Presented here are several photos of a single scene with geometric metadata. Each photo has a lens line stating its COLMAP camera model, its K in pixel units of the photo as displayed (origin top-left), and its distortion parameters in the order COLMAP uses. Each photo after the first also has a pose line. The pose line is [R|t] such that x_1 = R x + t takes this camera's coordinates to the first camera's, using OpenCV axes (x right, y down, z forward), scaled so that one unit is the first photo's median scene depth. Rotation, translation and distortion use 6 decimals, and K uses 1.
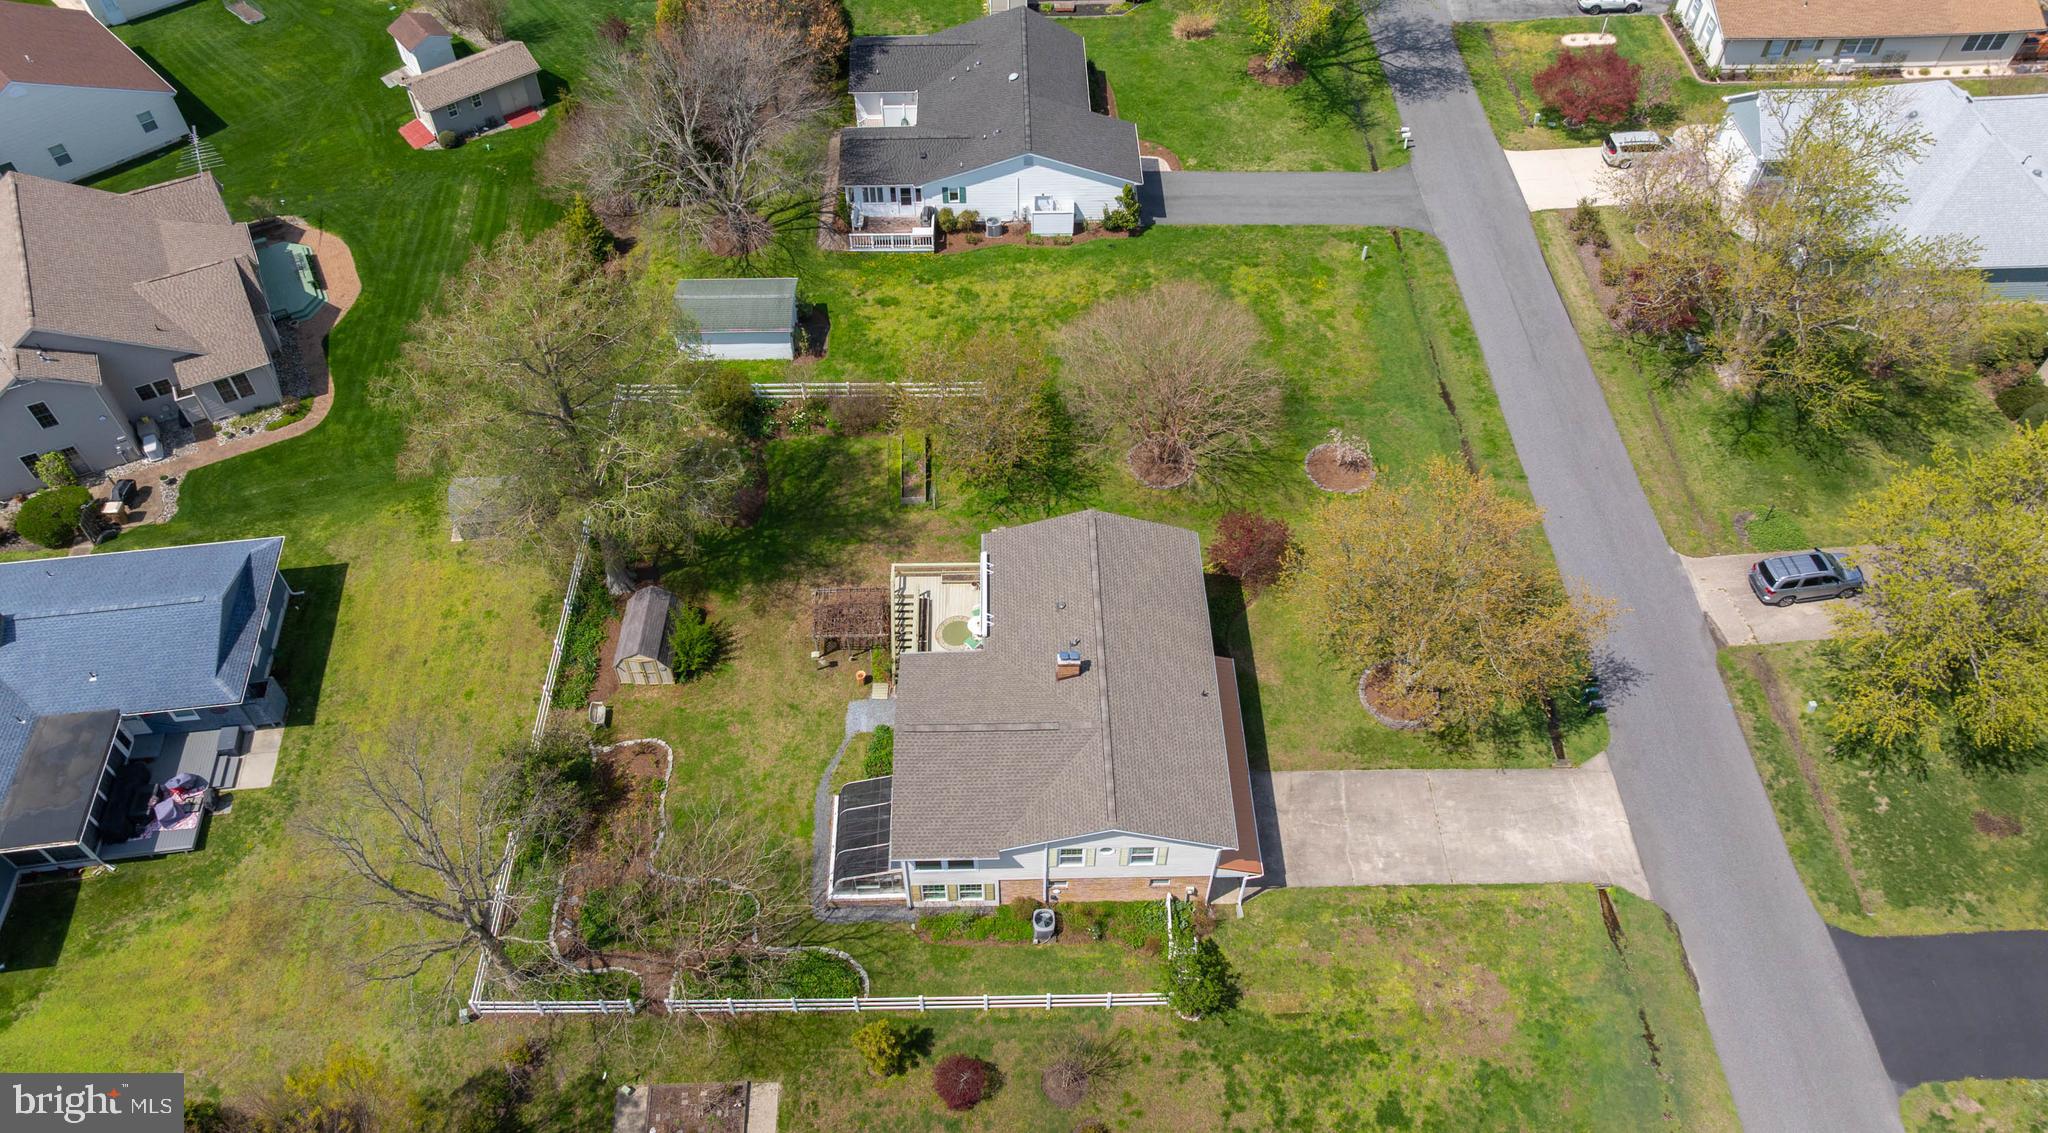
lens RADIAL K [[1433.0, 0, 1024.0], [0, 1433.0, 566.5], [0, 0, 1]] dist [-0.025328, -0.006190]
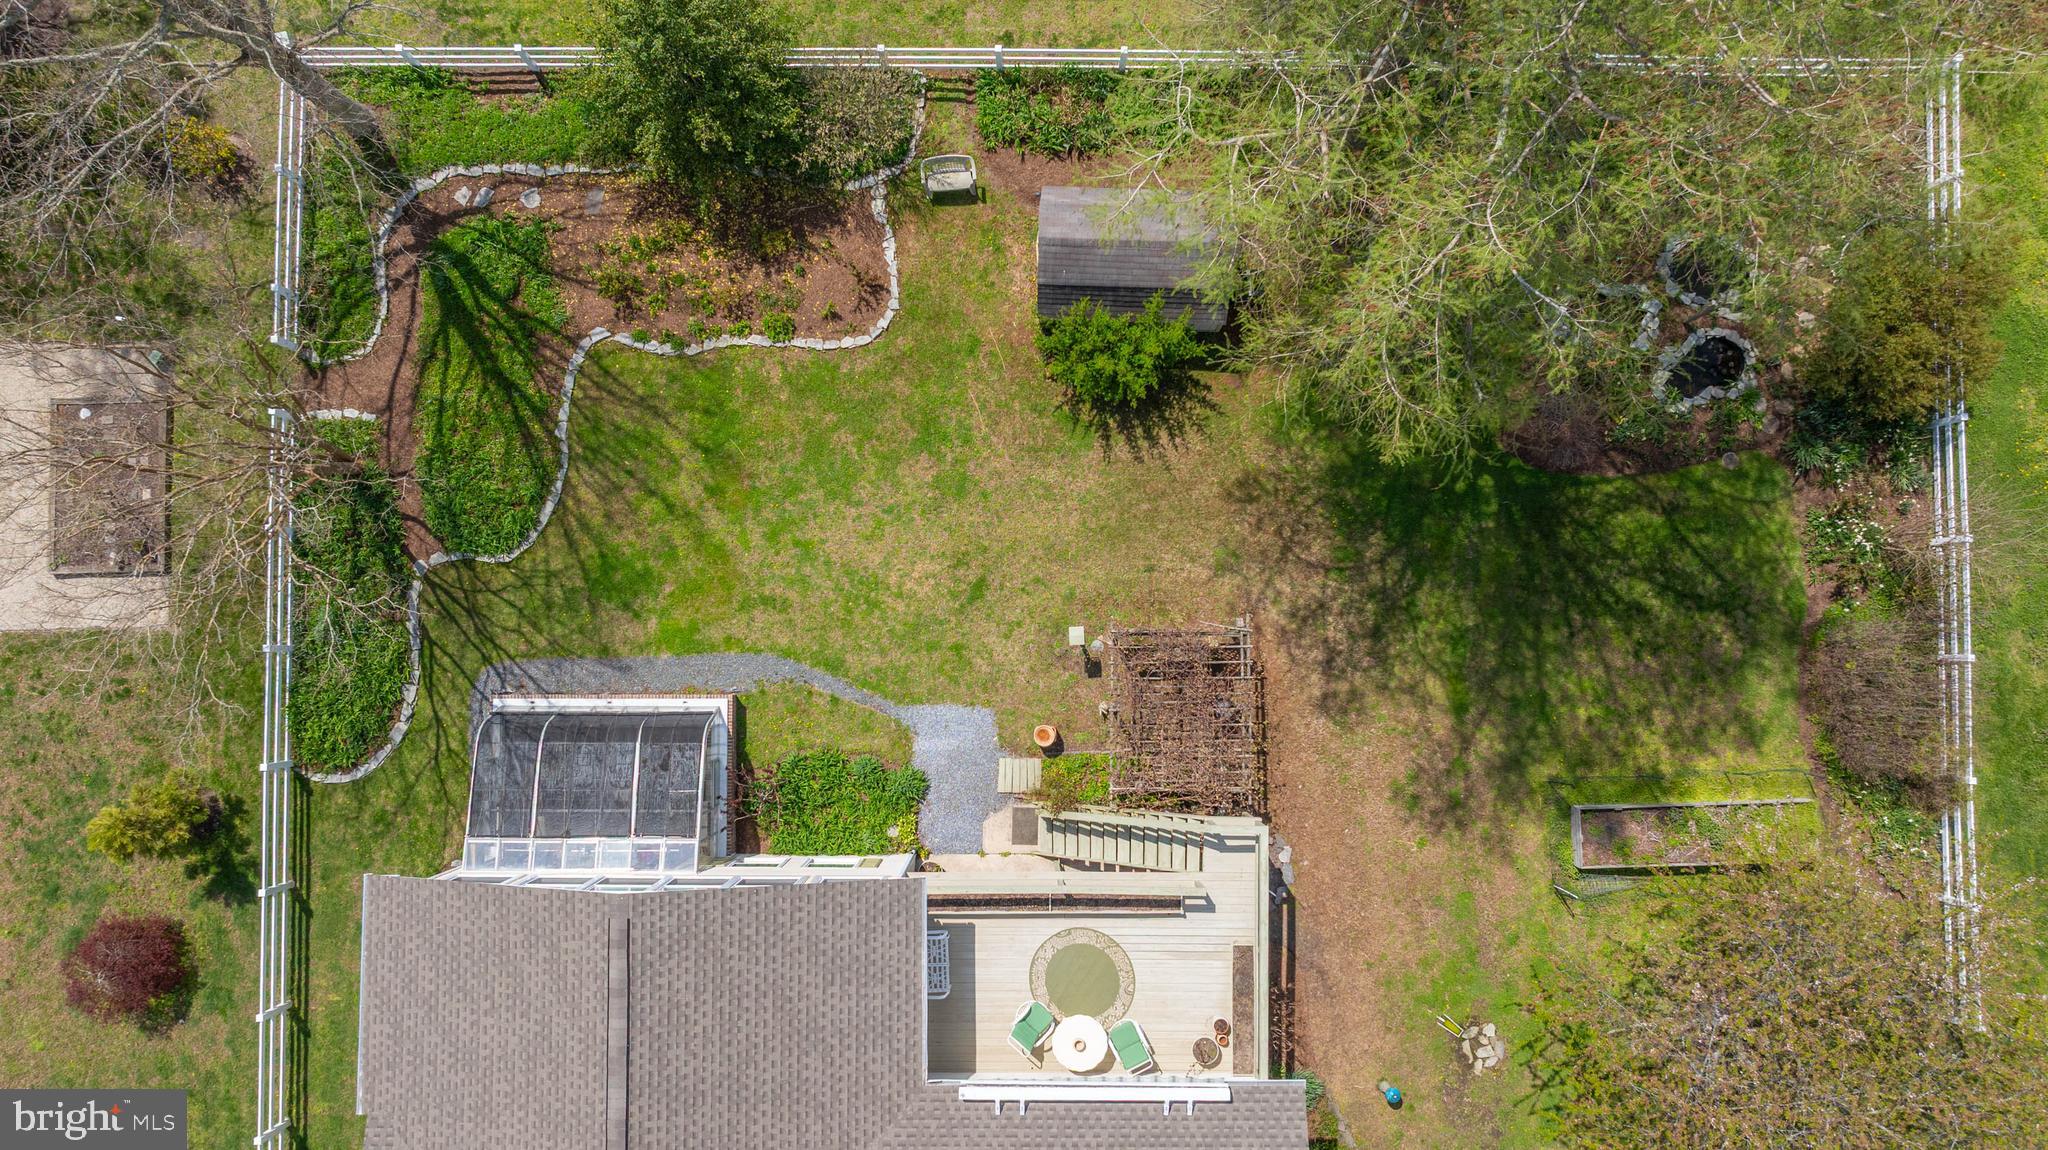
lens RADIAL K [[1491.7, 0, 1020.5], [0, 1491.7, 574.9], [0, 0, 1]] dist [-0.017654, -0.002481]
pose [[-0.022740, 0.998324, -0.053209, -0.140369], [-0.767306, 0.016690, 0.641064, -0.220069], [0.640878, 0.055405, 0.765641, 0.640457]]
